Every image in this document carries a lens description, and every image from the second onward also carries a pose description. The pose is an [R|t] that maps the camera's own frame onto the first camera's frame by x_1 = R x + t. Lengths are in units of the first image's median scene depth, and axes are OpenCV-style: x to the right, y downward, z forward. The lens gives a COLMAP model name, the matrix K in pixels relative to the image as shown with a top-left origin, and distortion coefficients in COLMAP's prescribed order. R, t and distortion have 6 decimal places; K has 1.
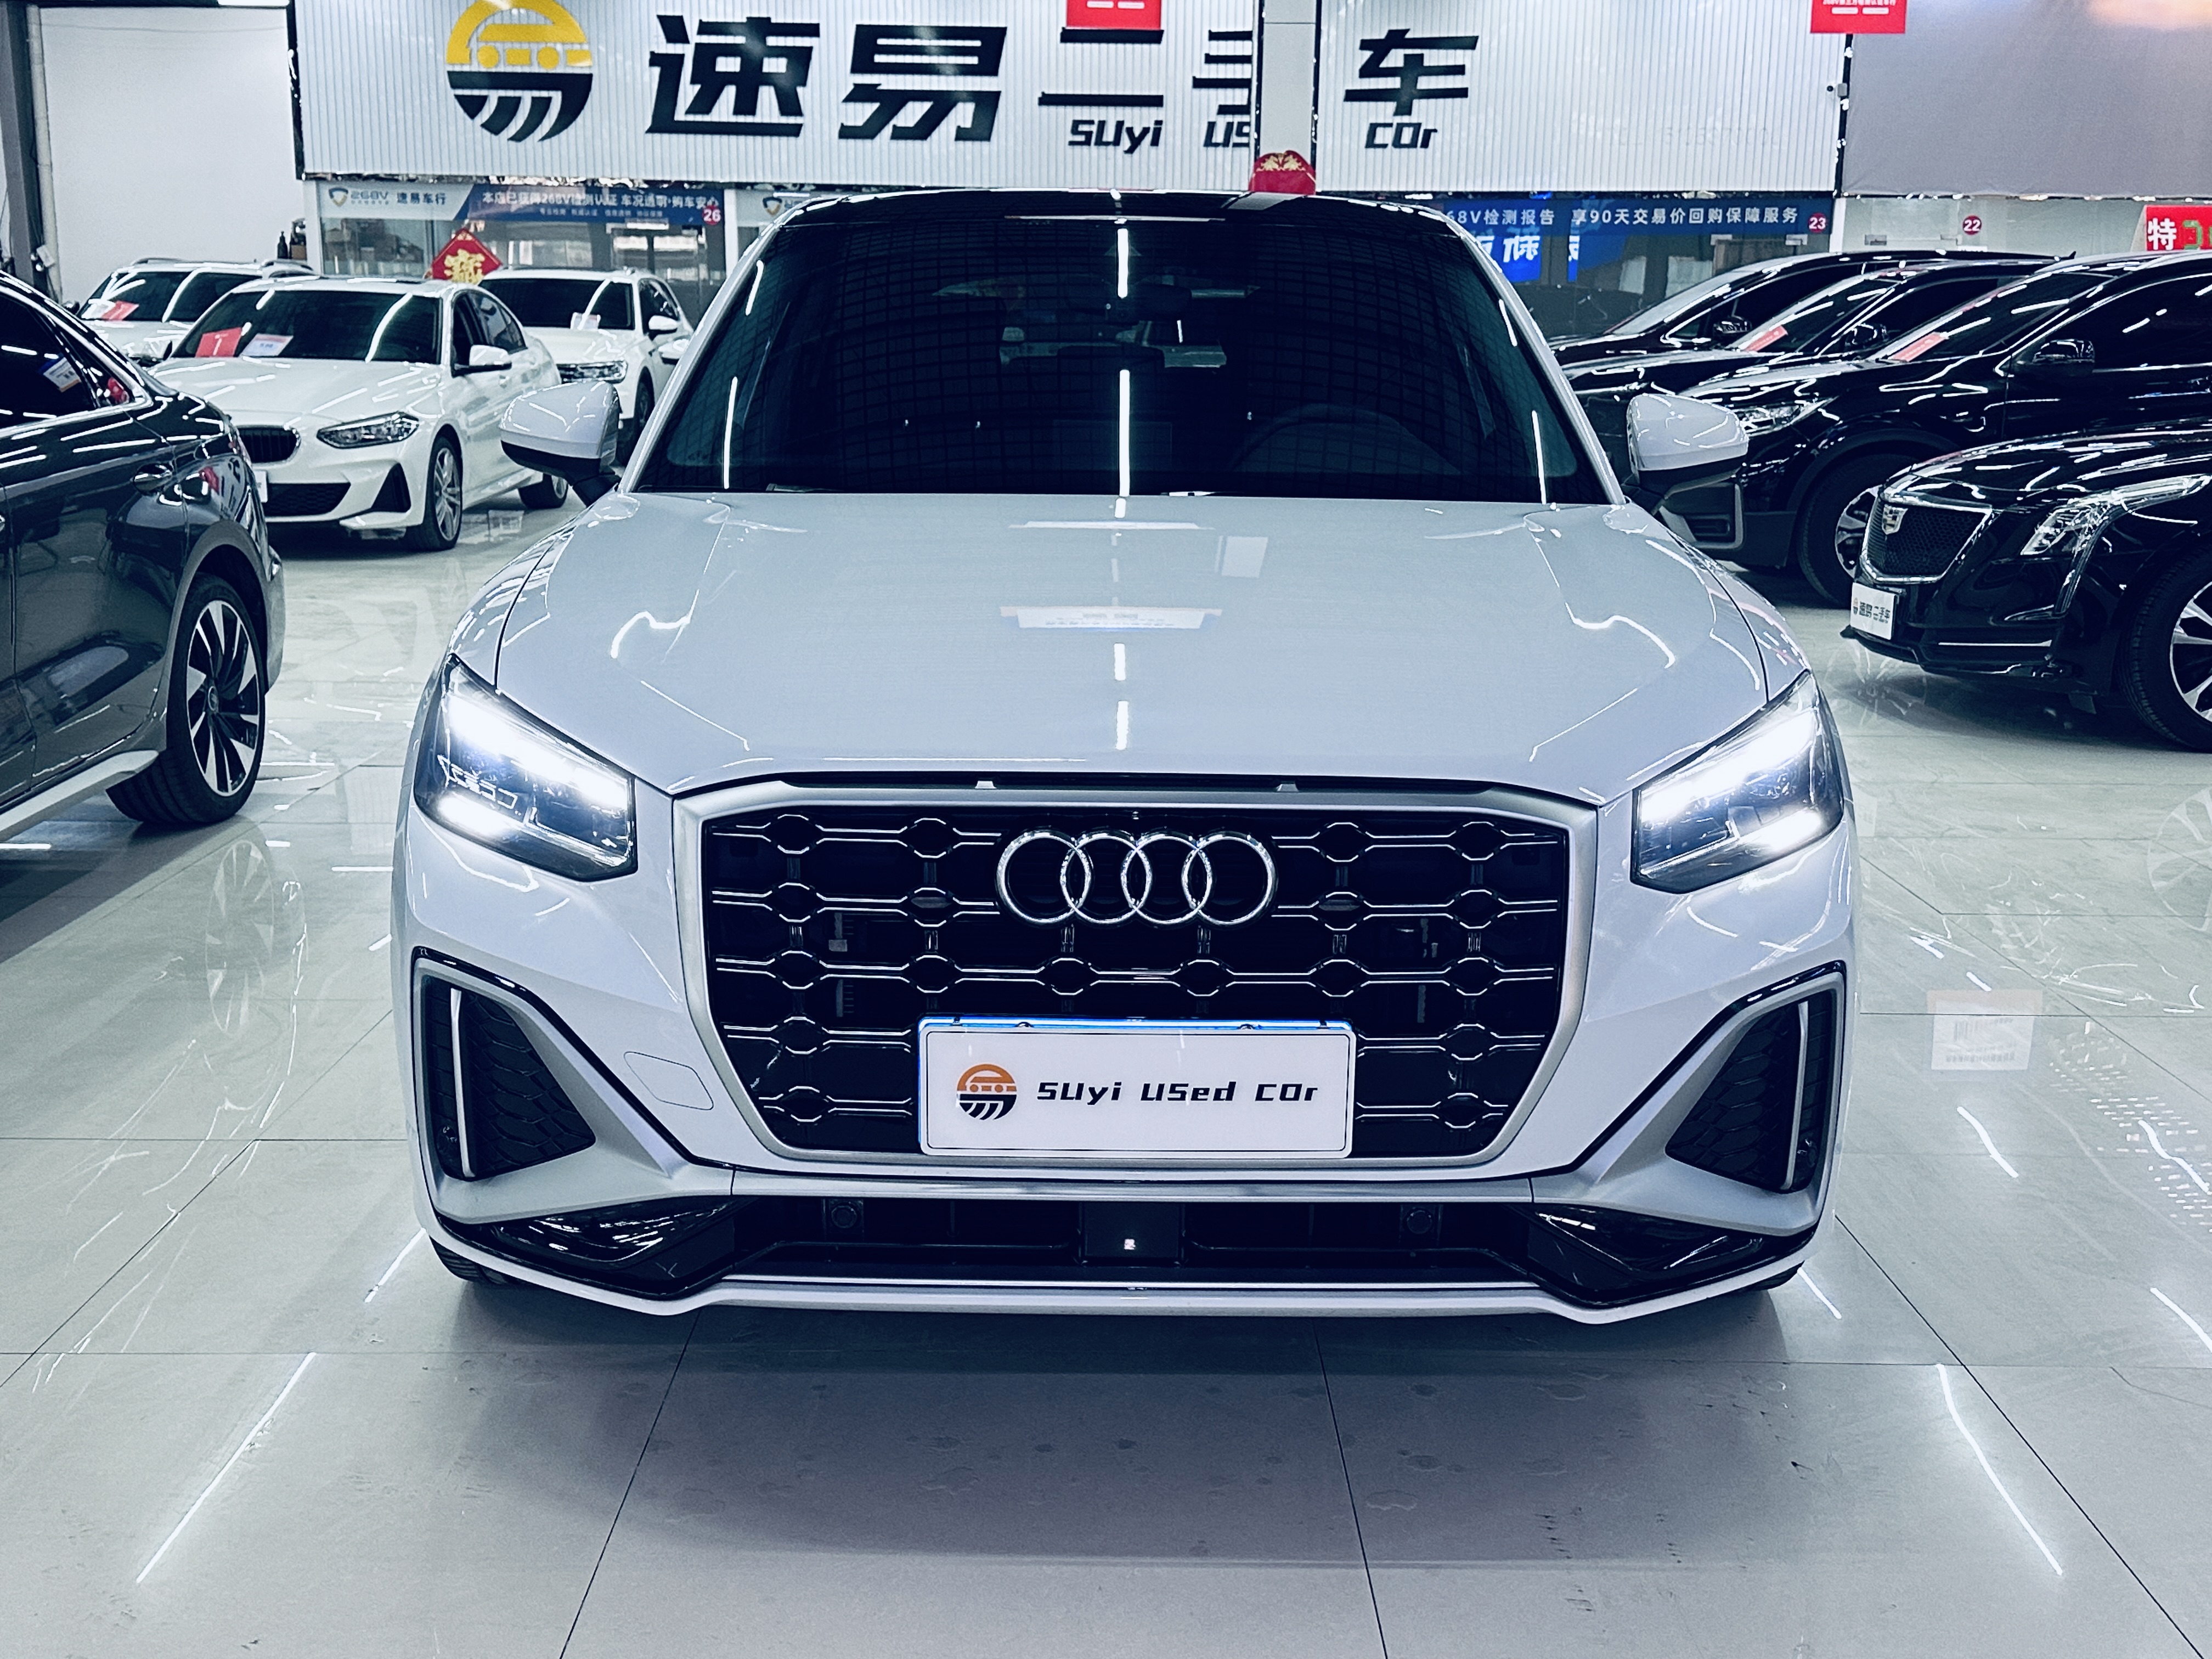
lens RADIAL K [[2389.9, 0, 1101.0], [0, 2389.9, 834.9], [0, 0, 1]] dist [0.196185, -0.421400]
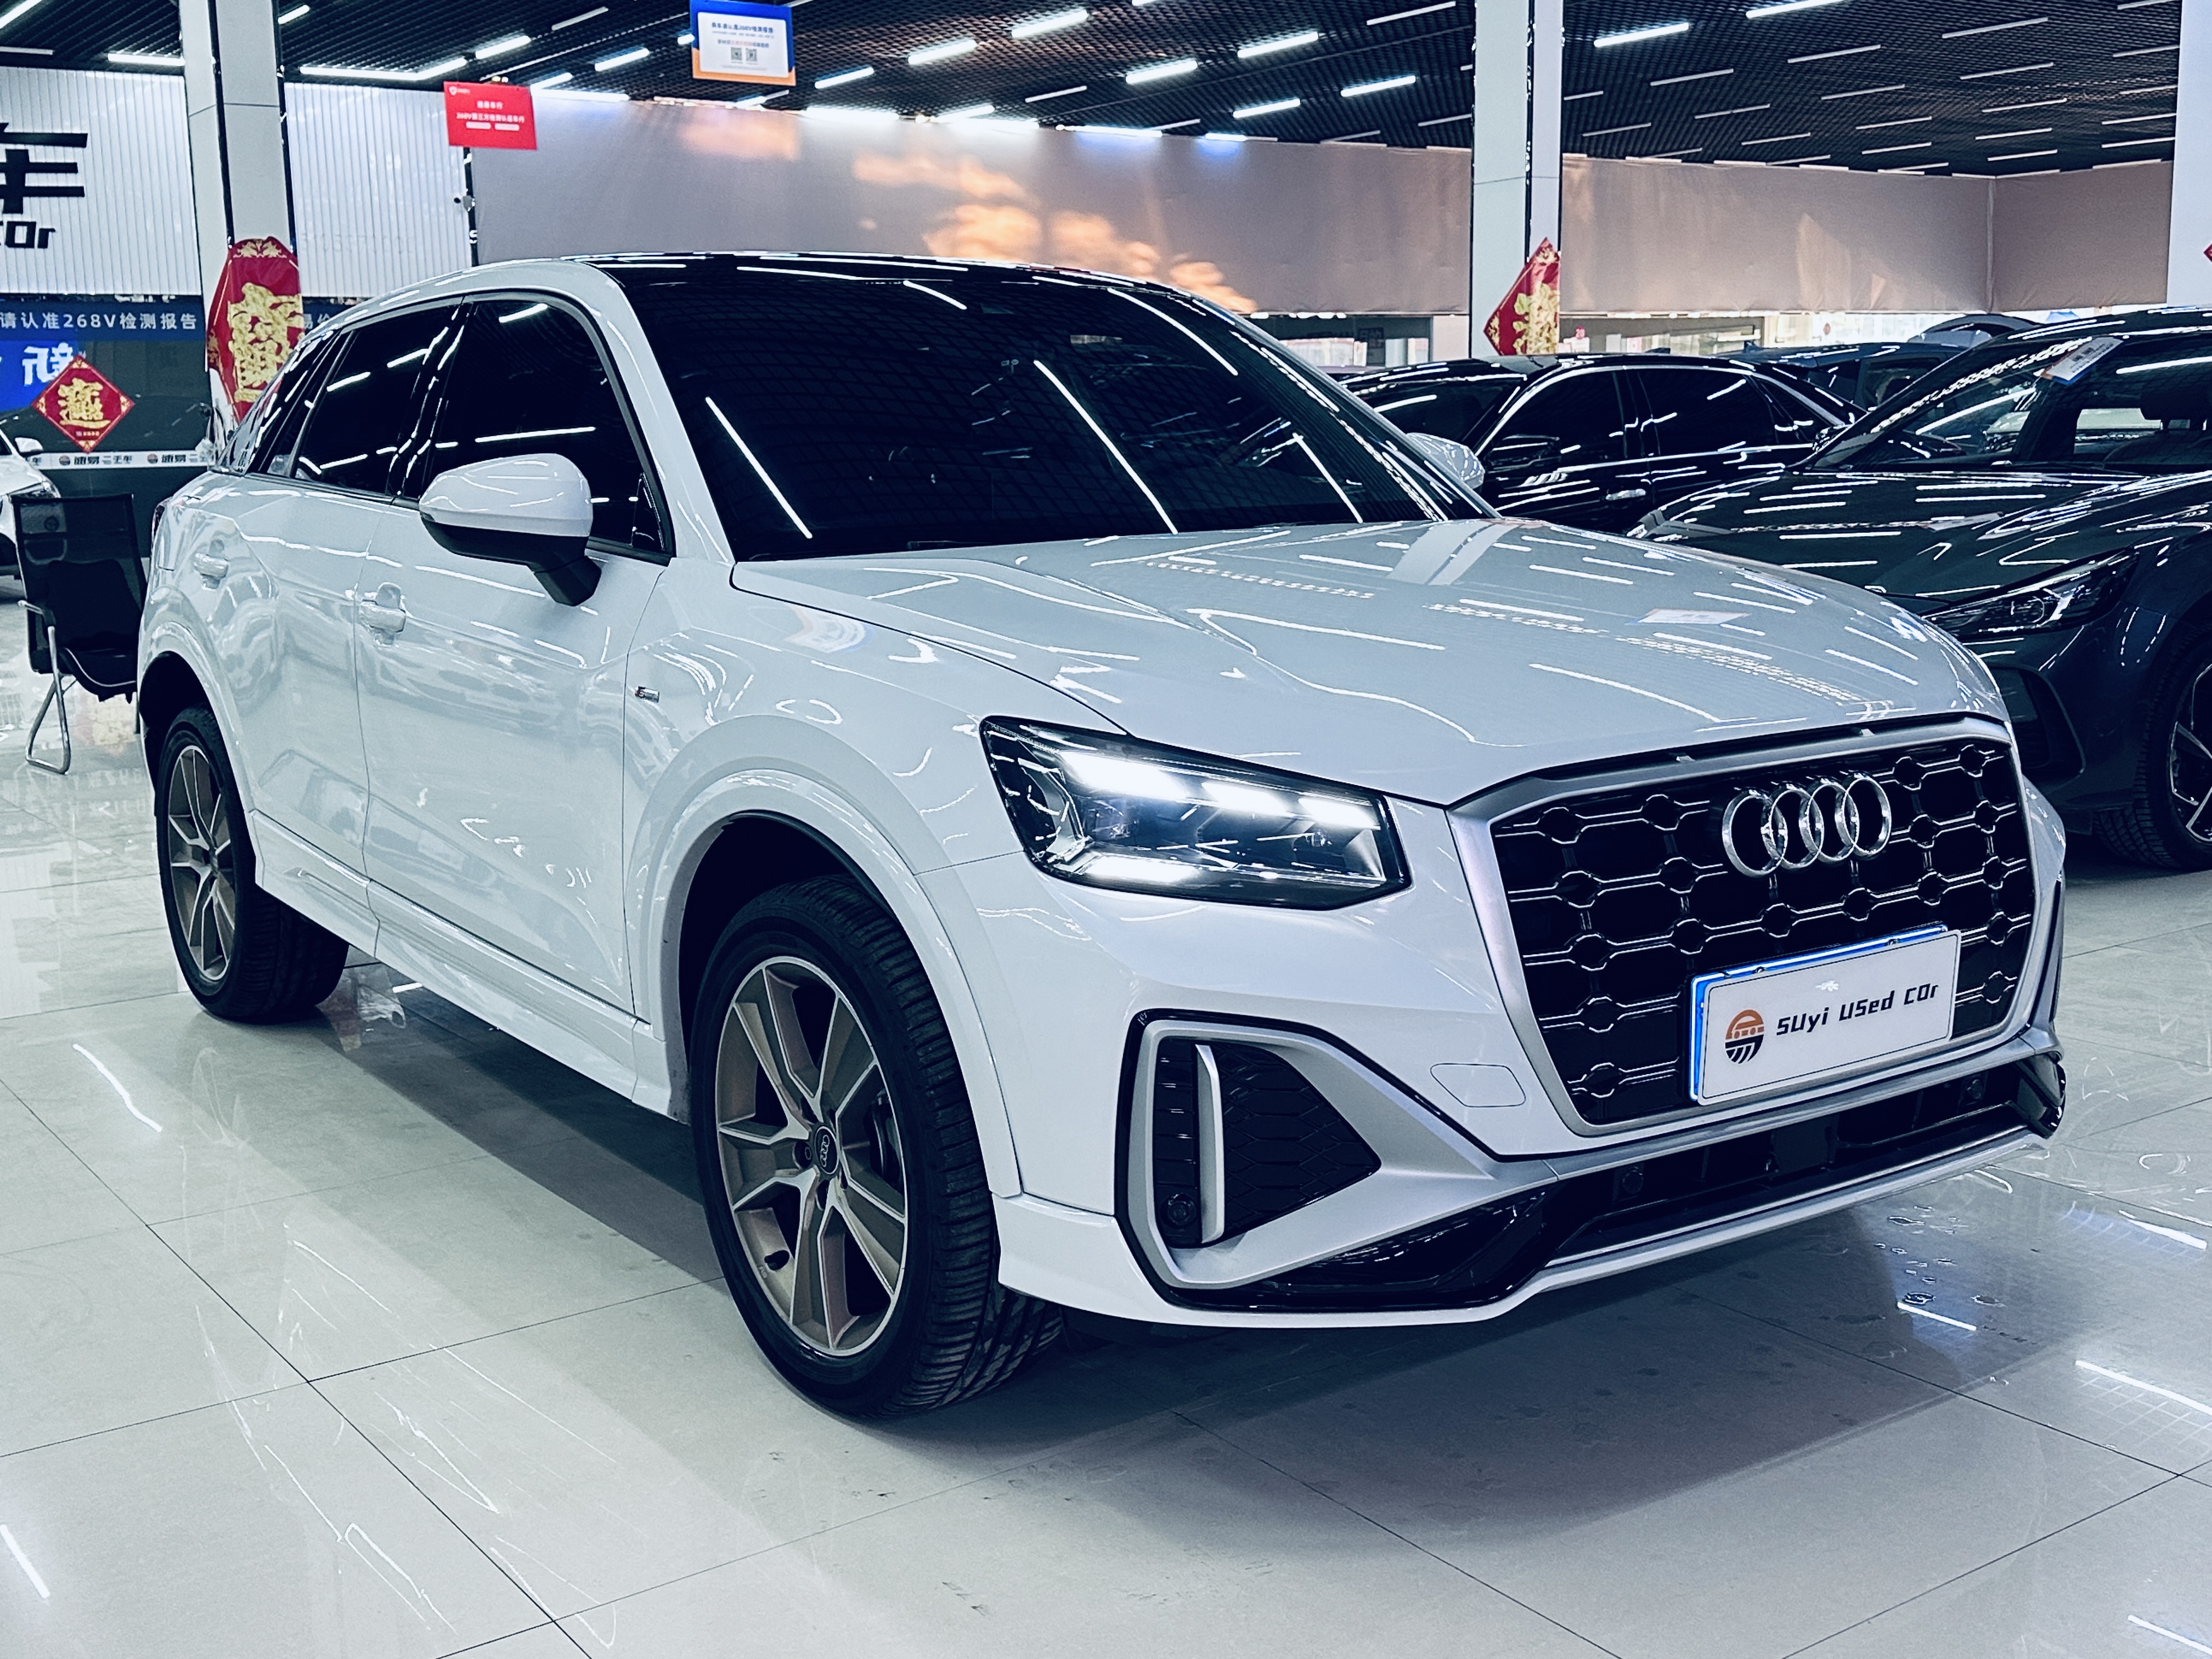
lens RADIAL K [[2389.9, 0, 1101.0], [0, 2389.9, 834.9], [0, 0, 1]] dist [0.196185, -0.421400]
pose [[0.821236, -0.125692, 0.556572, -0.764625], [0.150429, 0.988620, 0.001300, -0.024314], [-0.550402, 0.082657, 0.830798, 0.209594]]
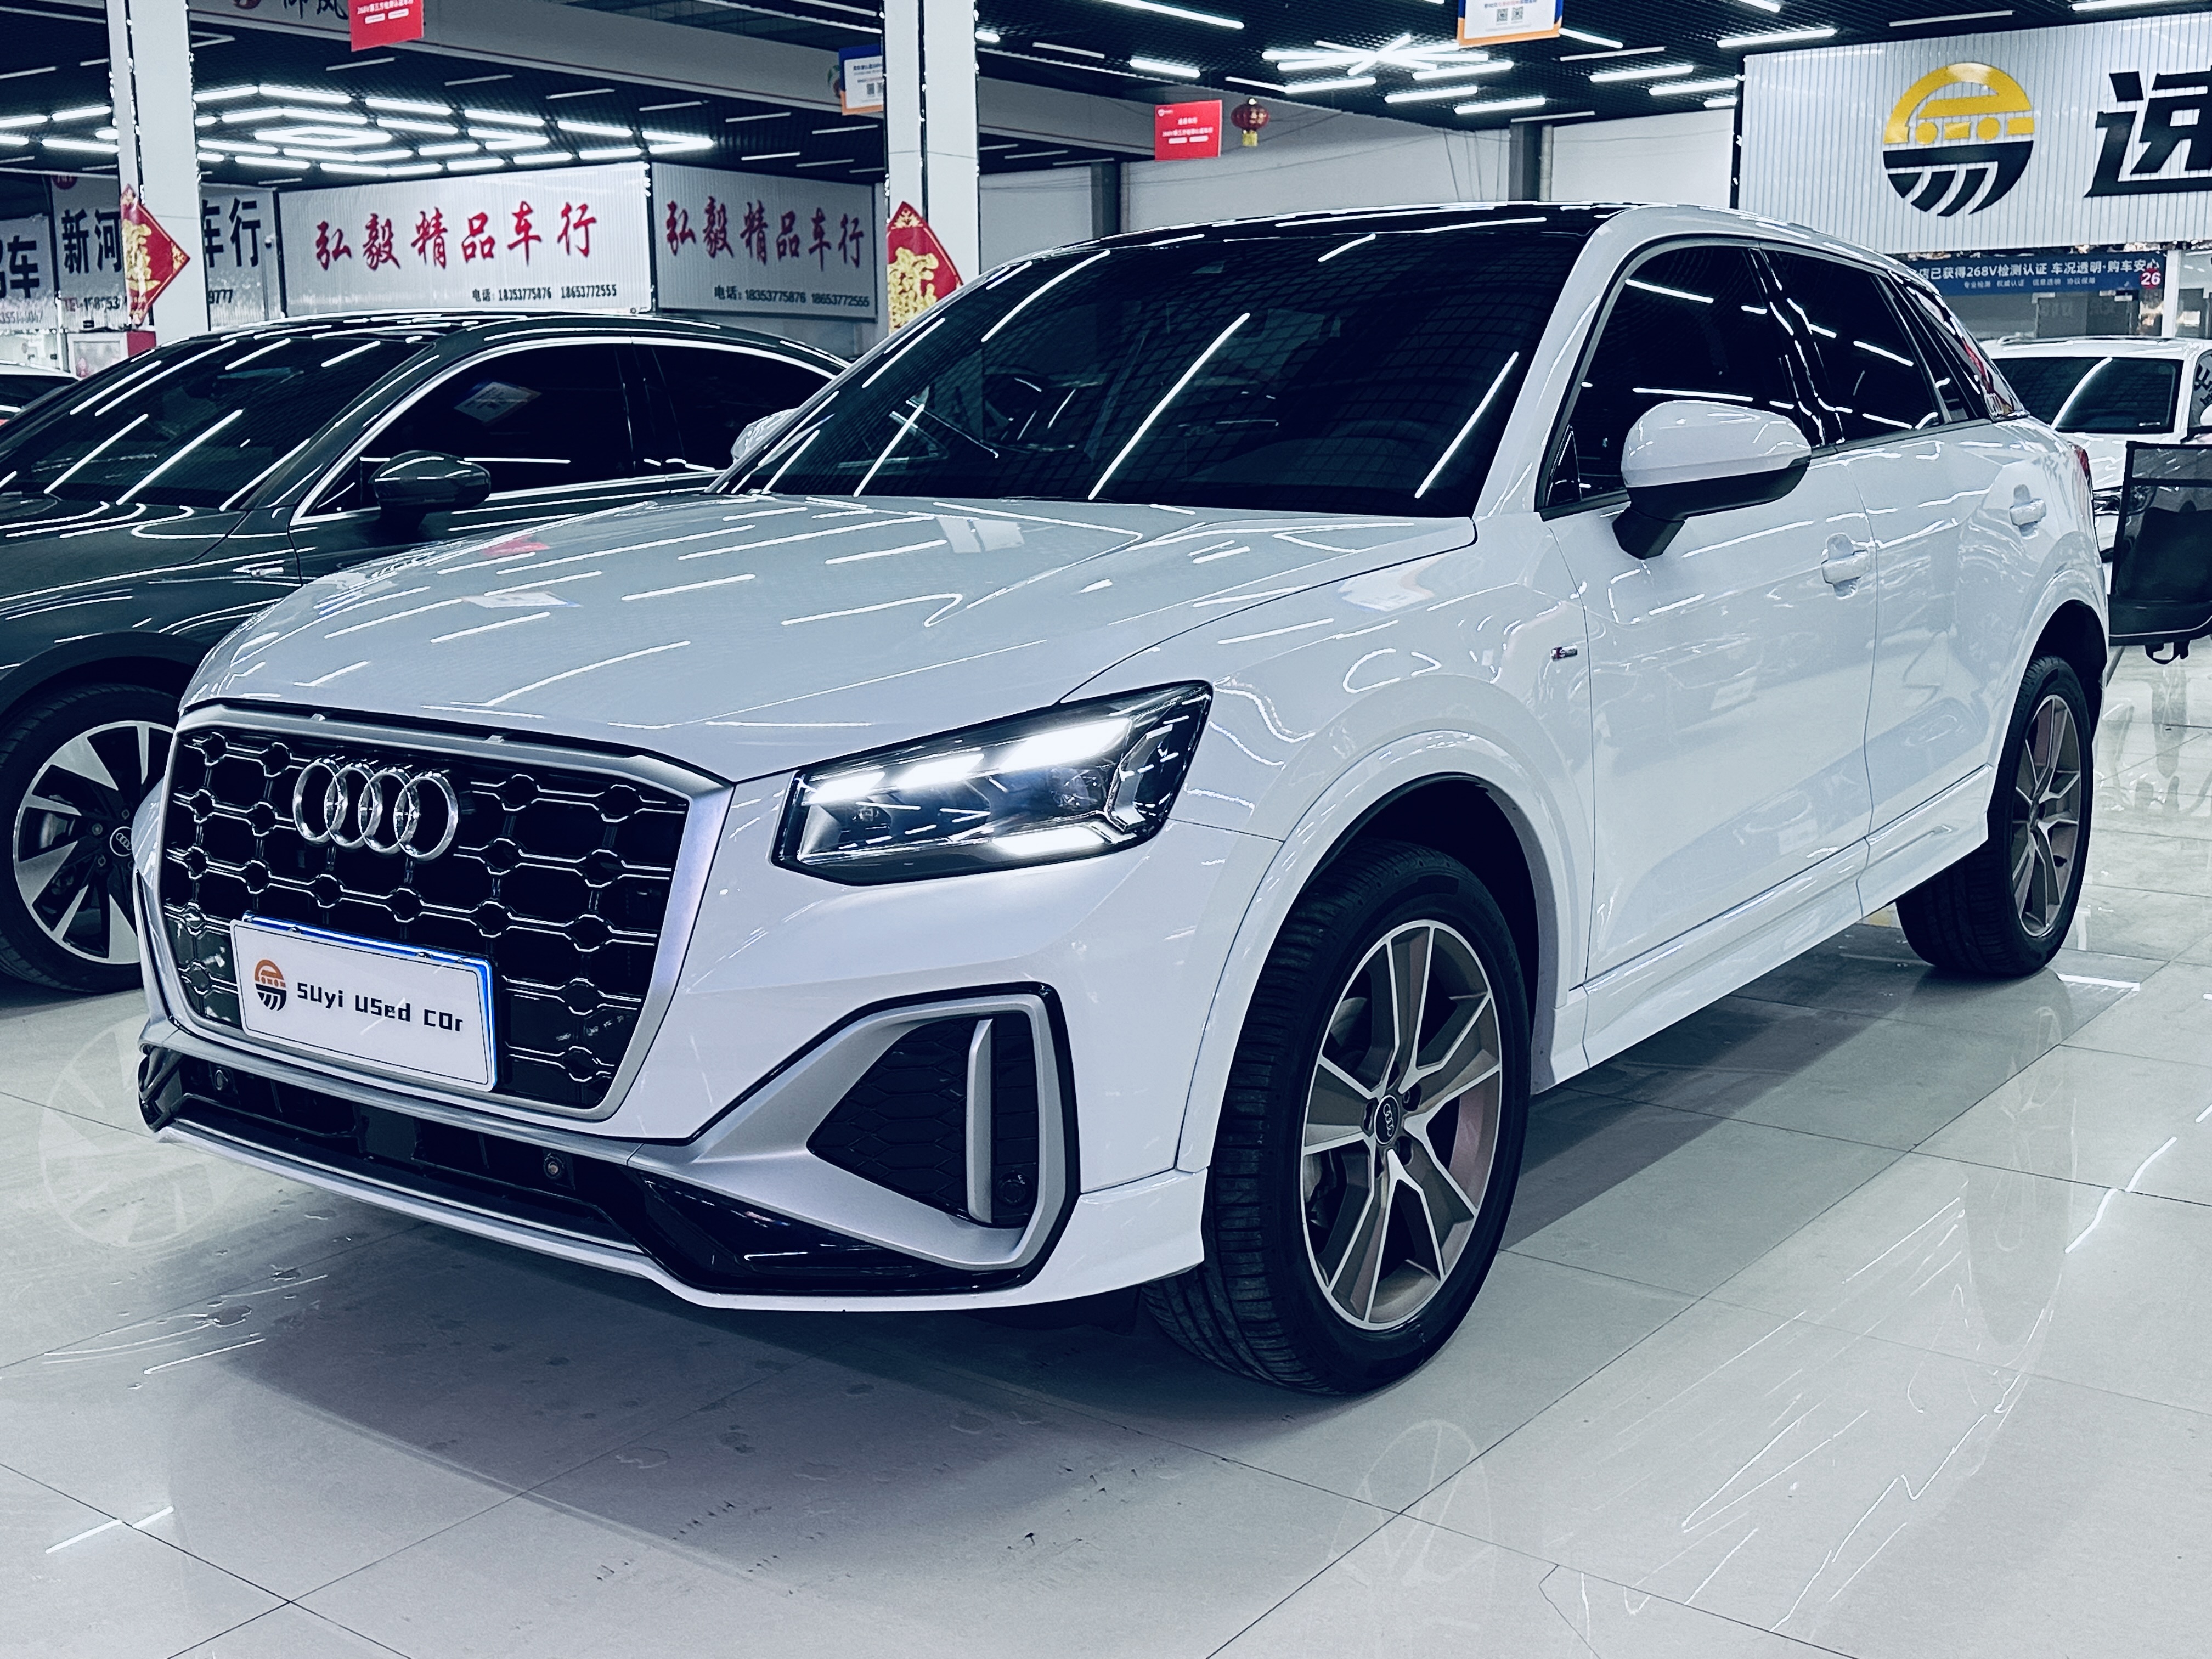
lens RADIAL K [[2389.9, 0, 1101.0], [0, 2389.9, 834.9], [0, 0, 1]] dist [0.196185, -0.421400]
pose [[0.795129, 0.089213, -0.599843, 0.818729], [-0.111568, 0.993757, -0.000091, -0.005978], [0.596090, 0.066995, 0.800118, 0.267191]]
